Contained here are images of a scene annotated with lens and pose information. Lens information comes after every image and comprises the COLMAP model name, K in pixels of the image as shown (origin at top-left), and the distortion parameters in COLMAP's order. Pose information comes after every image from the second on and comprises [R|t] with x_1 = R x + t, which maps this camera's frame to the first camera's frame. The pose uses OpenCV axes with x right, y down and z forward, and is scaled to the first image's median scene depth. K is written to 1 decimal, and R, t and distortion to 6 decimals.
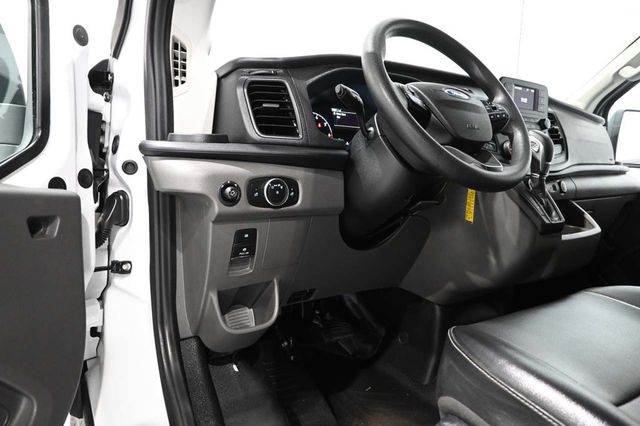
lens RADIAL K [[437.2, 0, 319.0], [0, 437.2, 212.6], [0, 0, 1]] dist [-0.005265, 0.003625]
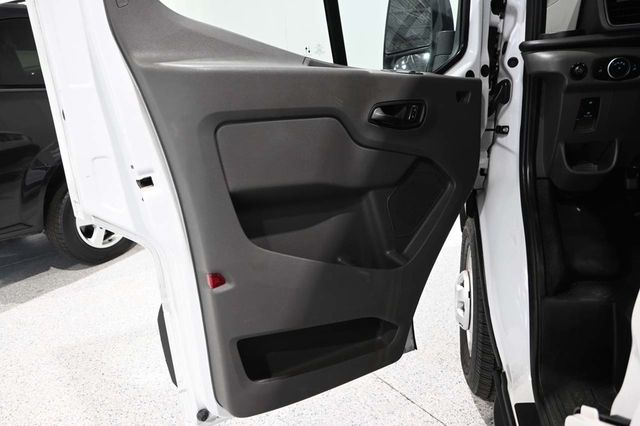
lens RADIAL K [[437.2, 0, 317.4], [0, 437.2, 210.8], [0, 0, 1]] dist [-0.005265, 0.003625]
pose [[0.674307, 0.138673, -0.725314, 0.287203], [0.000007, 0.982208, 0.187795, 0.121993], [0.738451, -0.126637, 0.662309, -0.584710]]
